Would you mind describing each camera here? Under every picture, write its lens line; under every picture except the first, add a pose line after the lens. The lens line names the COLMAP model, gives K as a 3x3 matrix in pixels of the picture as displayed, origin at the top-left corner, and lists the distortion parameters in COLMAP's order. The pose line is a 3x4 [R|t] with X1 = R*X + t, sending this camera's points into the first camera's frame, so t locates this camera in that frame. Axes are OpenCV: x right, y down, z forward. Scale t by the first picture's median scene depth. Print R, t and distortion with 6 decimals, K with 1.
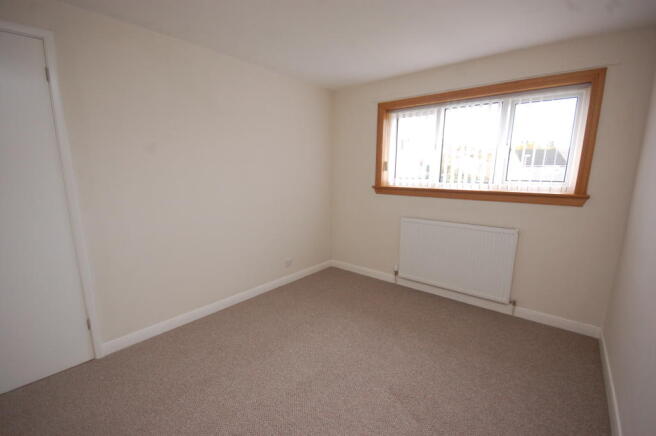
lens RADIAL K [[282.2, 0, 330.7], [0, 282.2, 234.9], [0, 0, 1]] dist [-0.000494, -0.000394]
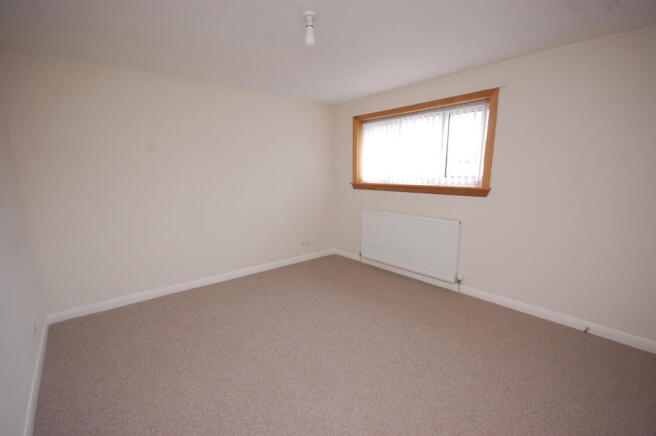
lens RADIAL K [[283.1, 0, 329.3], [0, 283.1, 221.8], [0, 0, 1]] dist [-0.000560, -0.000174]
pose [[0.986813, 0.016113, -0.161060, 0.274743], [-0.023423, 0.998775, -0.043592, 0.052215], [0.160160, 0.046789, 0.985982, -0.222562]]
